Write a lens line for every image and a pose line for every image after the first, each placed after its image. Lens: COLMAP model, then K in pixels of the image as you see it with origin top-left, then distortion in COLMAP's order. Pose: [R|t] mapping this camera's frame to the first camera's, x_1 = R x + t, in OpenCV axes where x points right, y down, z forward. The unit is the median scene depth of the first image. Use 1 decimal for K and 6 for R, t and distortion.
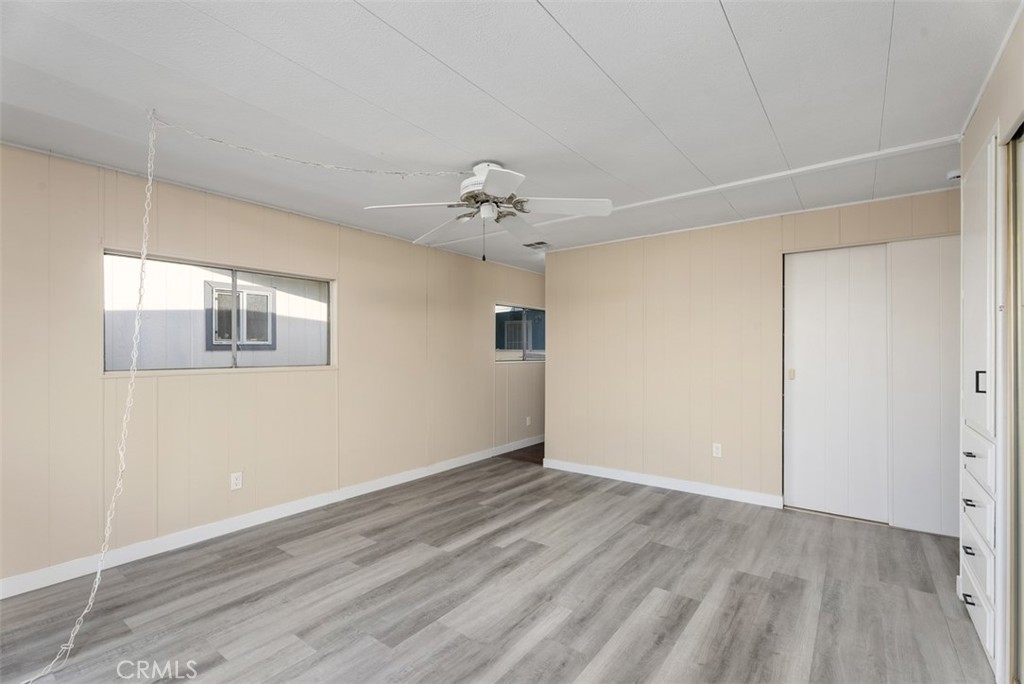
lens RADIAL K [[455.2, 0, 514.9], [0, 455.2, 339.6], [0, 0, 1]] dist [0.001918, 0.000727]
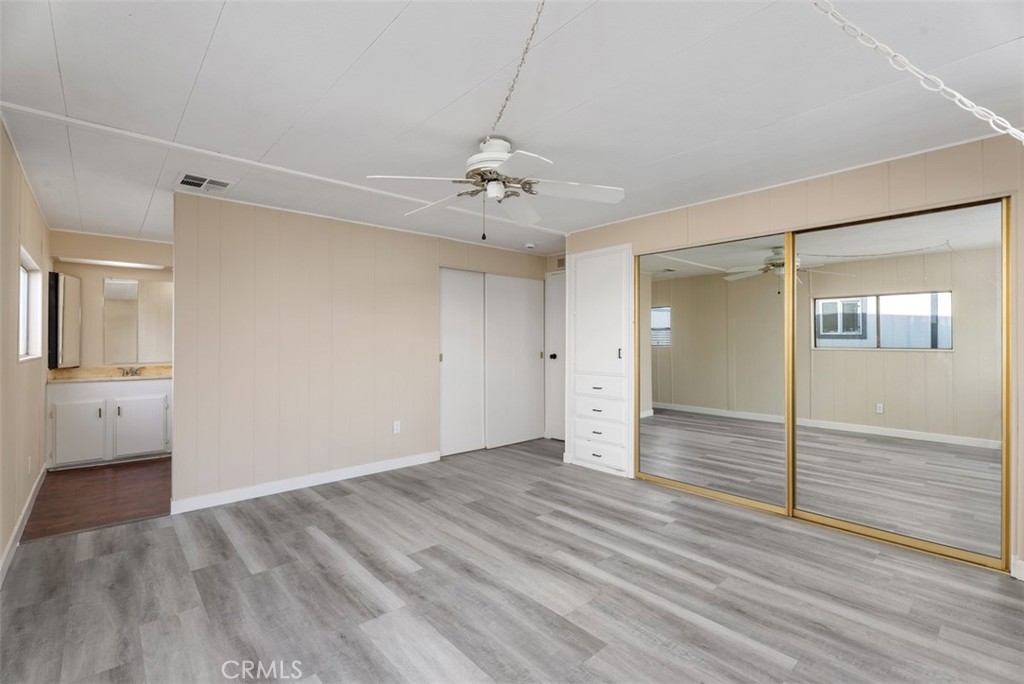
lens RADIAL K [[455.2, 0, 514.9], [0, 455.2, 339.6], [0, 0, 1]] dist [0.001918, 0.000727]
pose [[0.198068, 0.004675, 0.980177, -0.822503], [-0.027919, 0.999610, 0.000874, 0.020963], [-0.979790, -0.027539, 0.198122, 0.662437]]
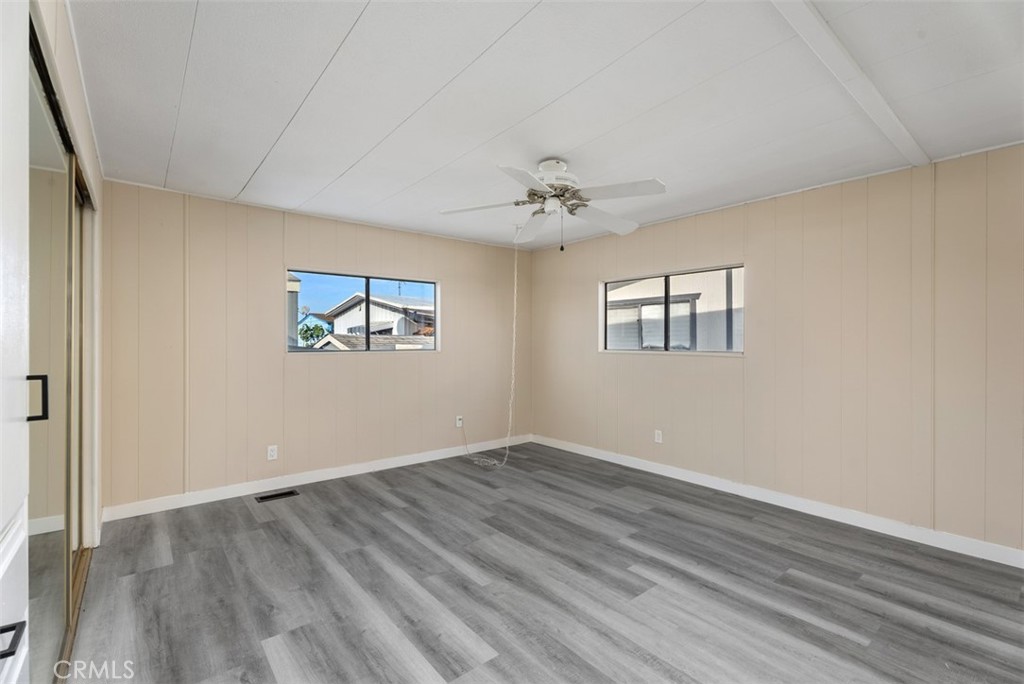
lens RADIAL K [[455.2, 0, 514.9], [0, 455.2, 339.6], [0, 0, 1]] dist [0.001918, 0.000727]
pose [[-0.235359, -0.000347, -0.971908, 0.839528], [0.026913, 0.999614, -0.006874, 0.028297], [0.971536, -0.027775, -0.235259, 0.994147]]
